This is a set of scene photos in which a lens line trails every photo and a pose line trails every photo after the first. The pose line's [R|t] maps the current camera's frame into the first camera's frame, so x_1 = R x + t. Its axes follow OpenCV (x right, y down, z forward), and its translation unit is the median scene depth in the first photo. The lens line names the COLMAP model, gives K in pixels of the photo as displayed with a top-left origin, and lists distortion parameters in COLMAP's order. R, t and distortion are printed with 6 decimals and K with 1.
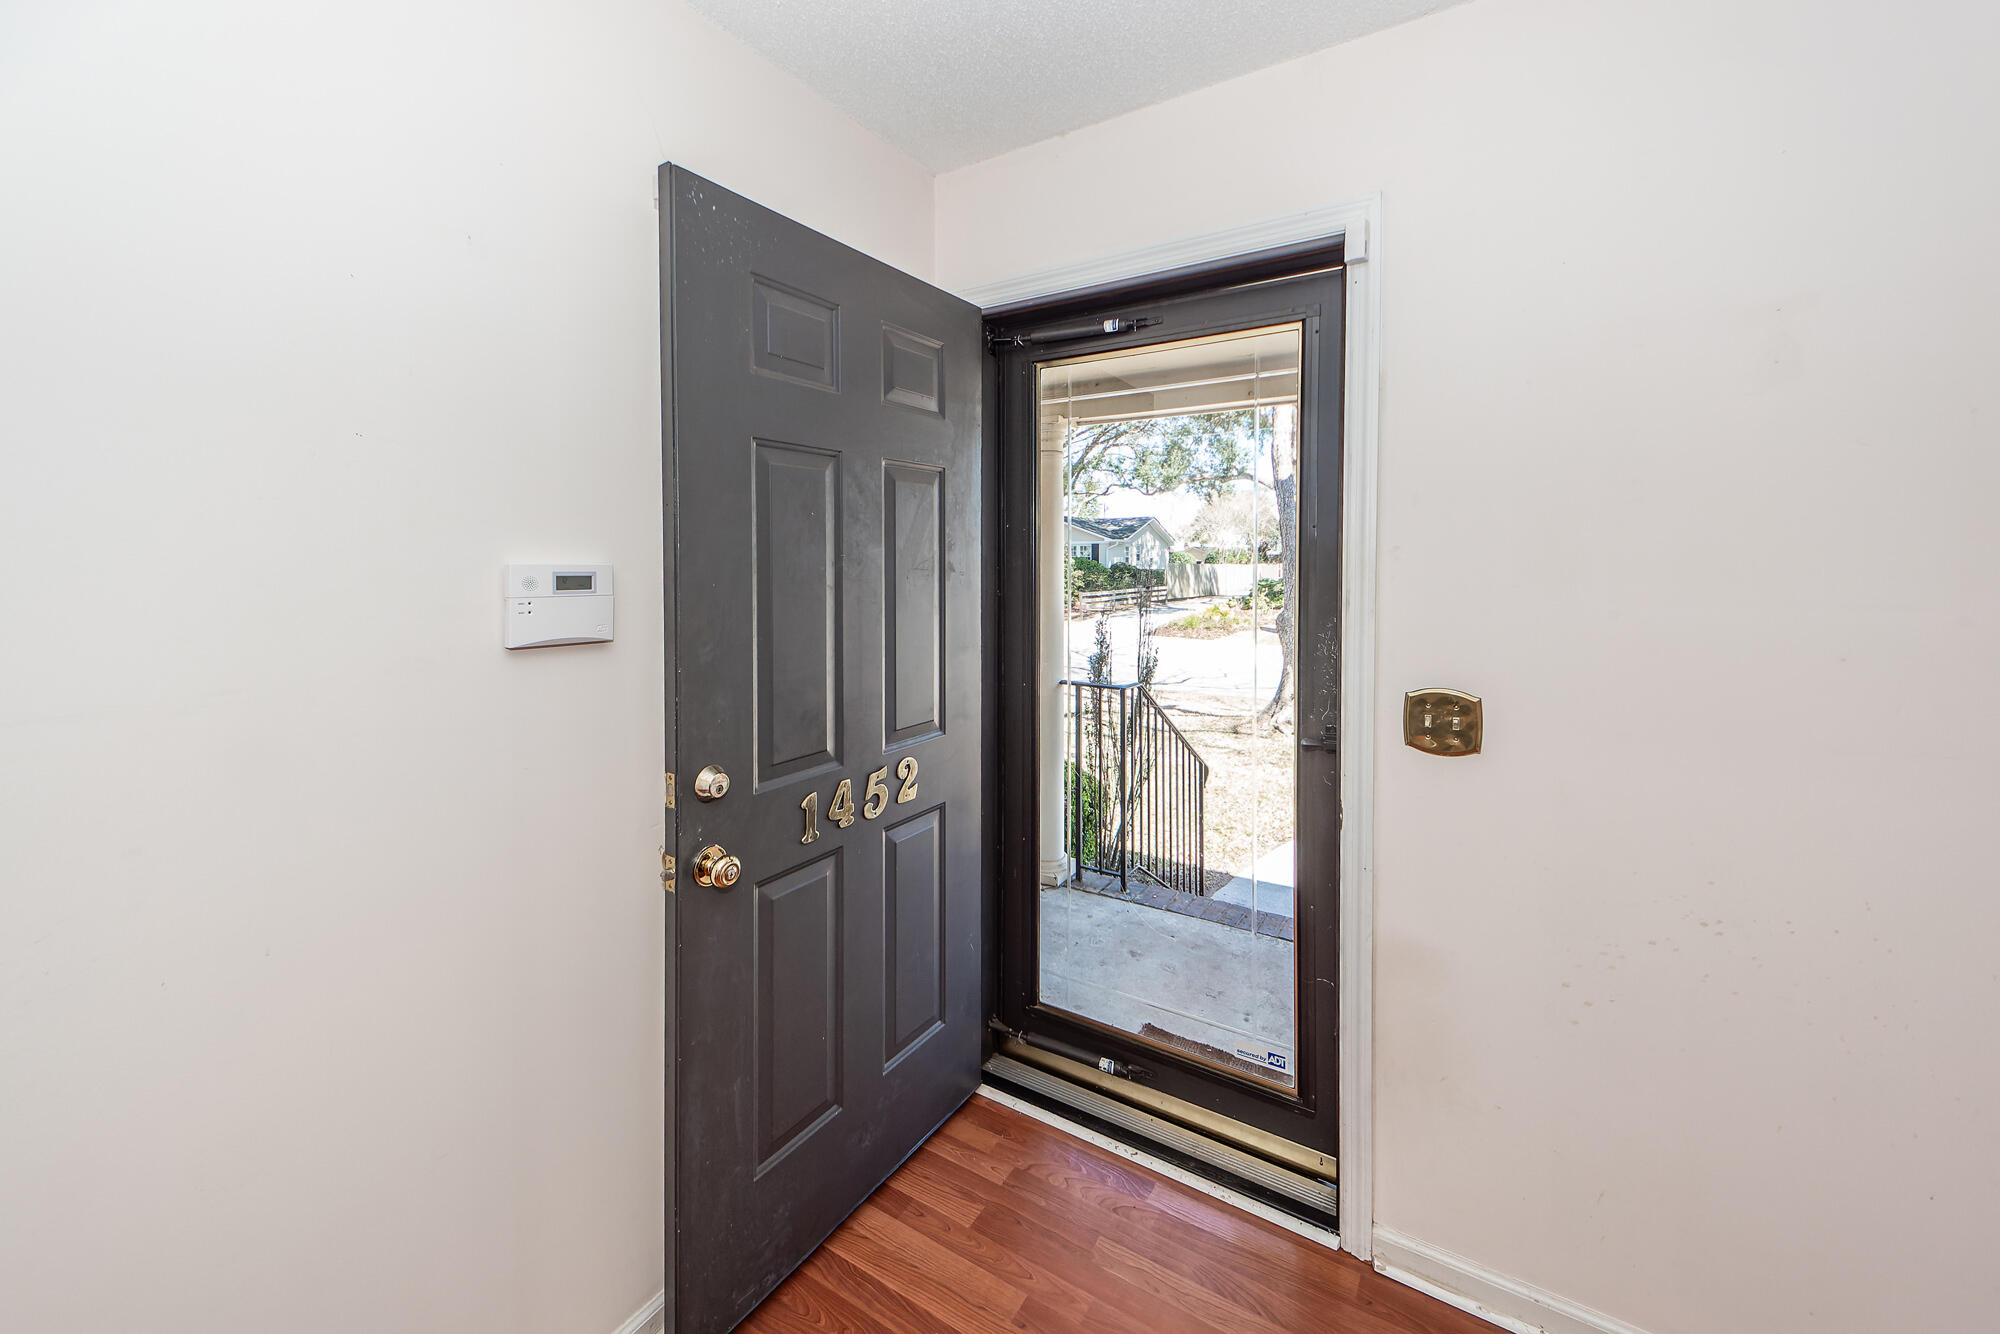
lens RADIAL K [[811.9, 0, 990.6], [0, 811.9, 578.9], [0, 0, 1]] dist [0.021325, -0.000049]
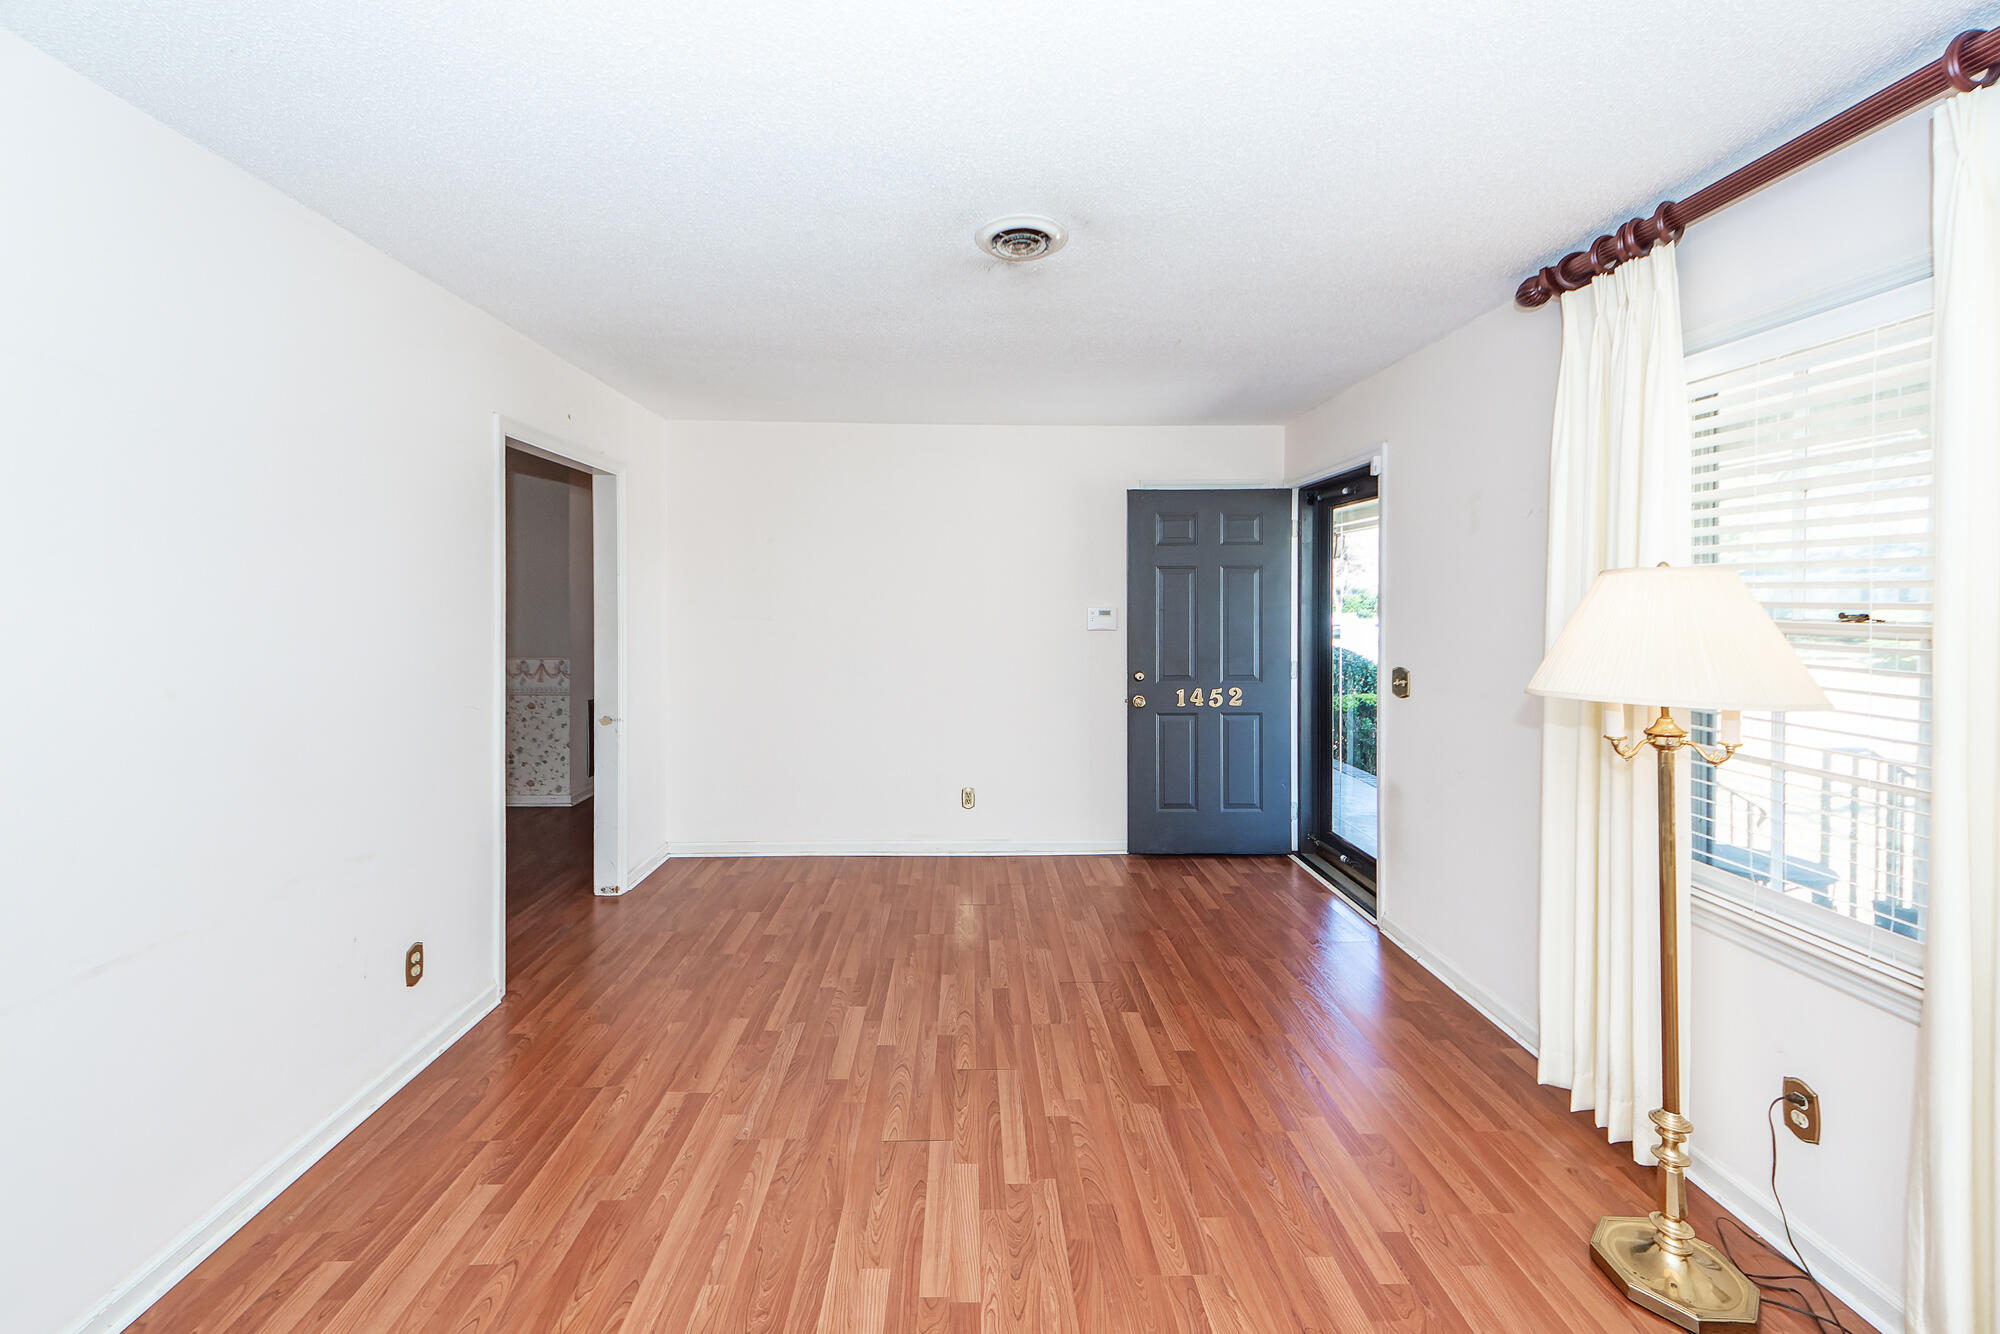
lens RADIAL K [[763.3, 0, 995.6], [0, 763.3, 606.4], [0, 0, 1]] dist [0.028575, -0.011003]
pose [[0.568384, 0.006244, -0.822740, 1.456652], [-0.017560, 0.999835, -0.004543, -0.000105], [0.822576, 0.017030, 0.568400, -0.949768]]
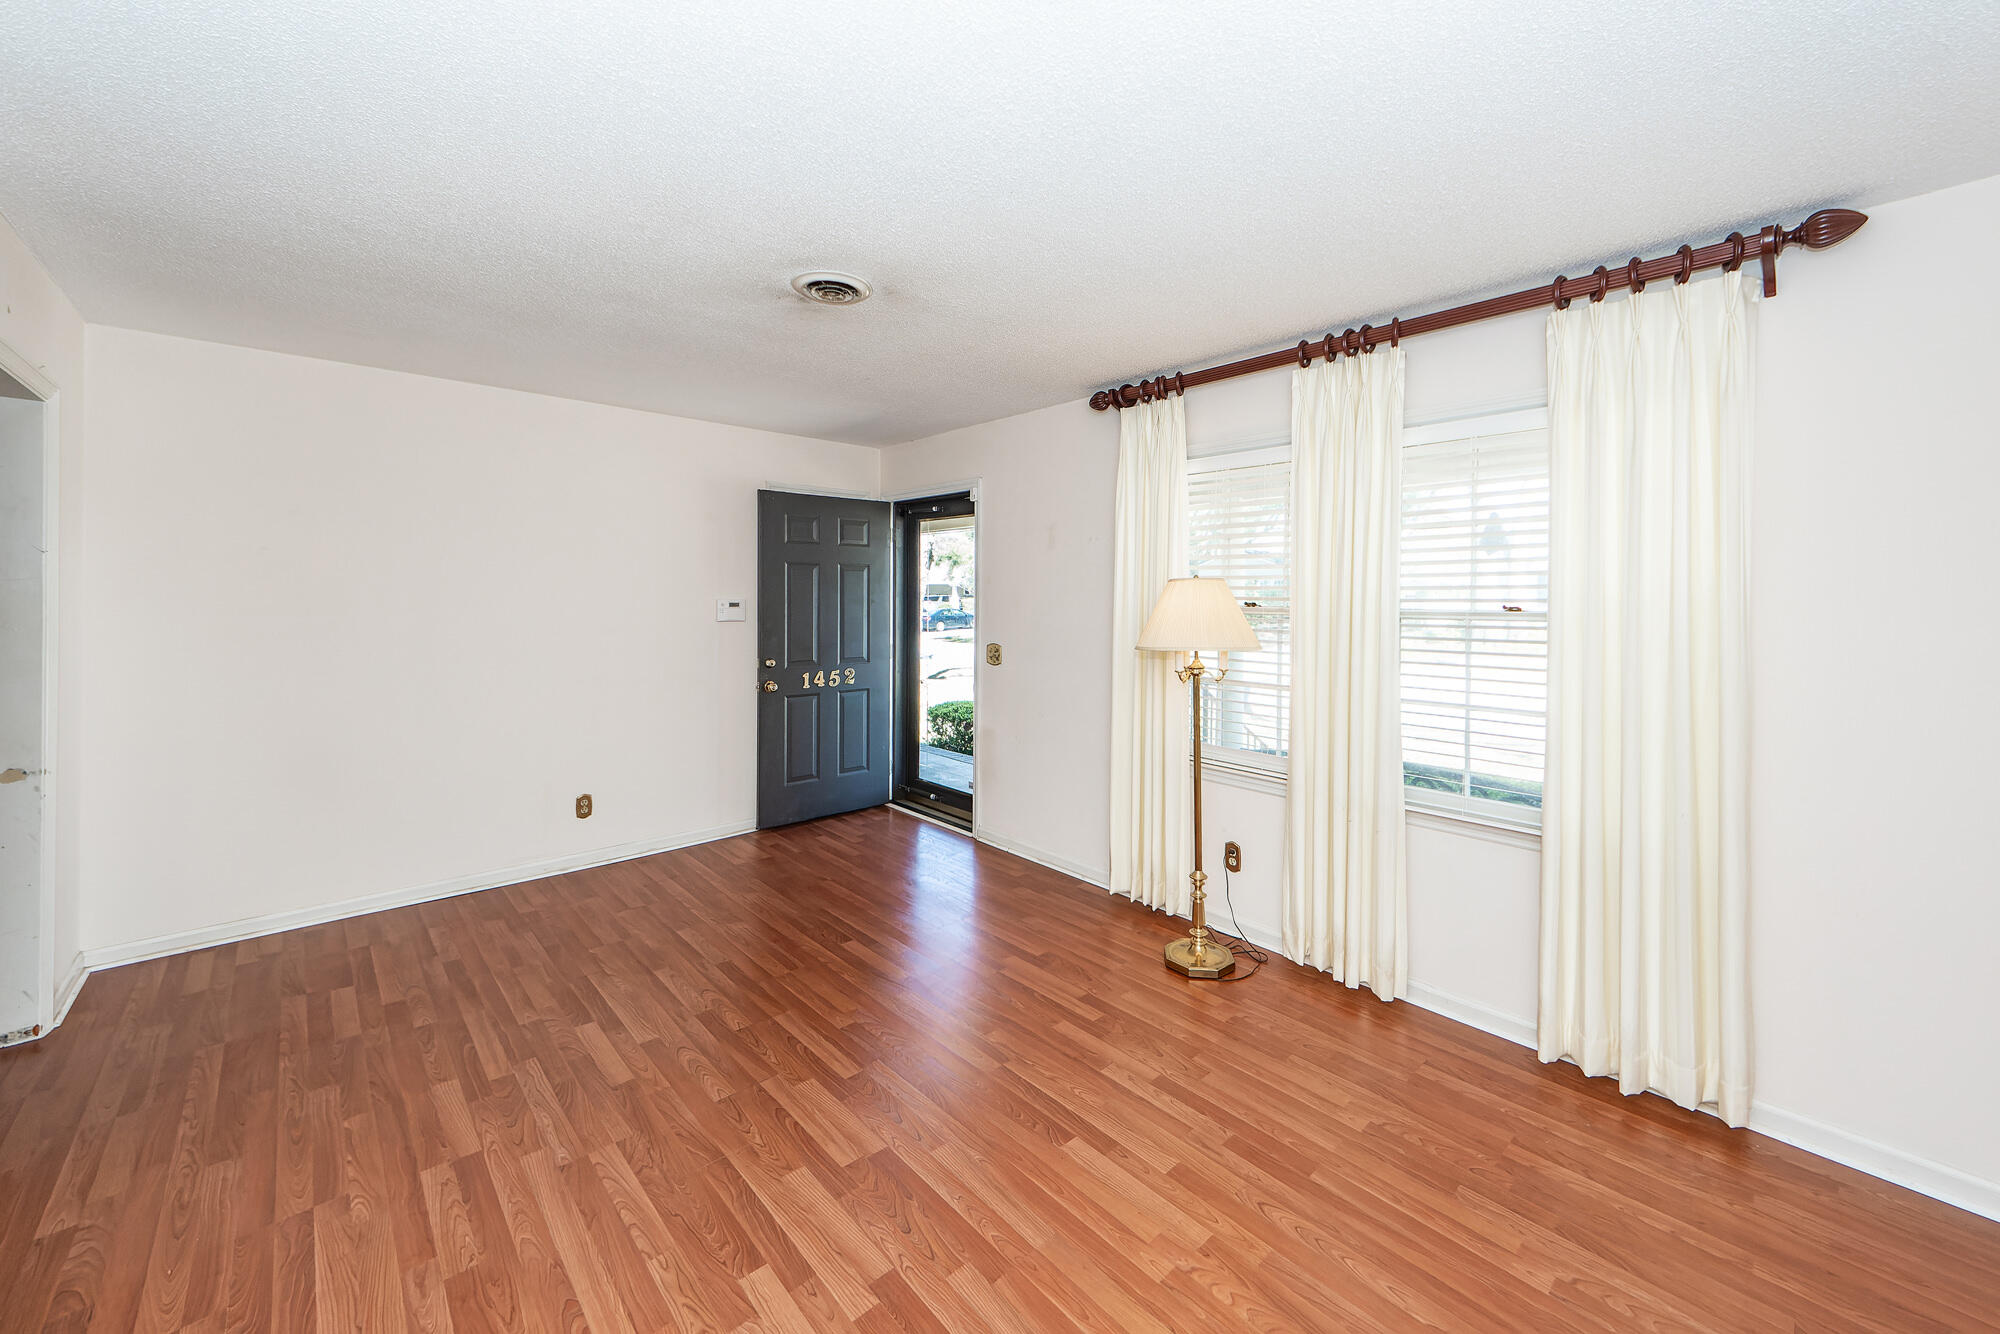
lens RADIAL K [[752.2, 0, 1015.3], [0, 752.2, 596.2], [0, 0, 1]] dist [-0.003464, -0.000531]
pose [[0.969578, 0.005603, -0.244720, 1.161953], [-0.010083, 0.999804, -0.017059, 0.007985], [0.244577, 0.019007, 0.969444, -1.483582]]
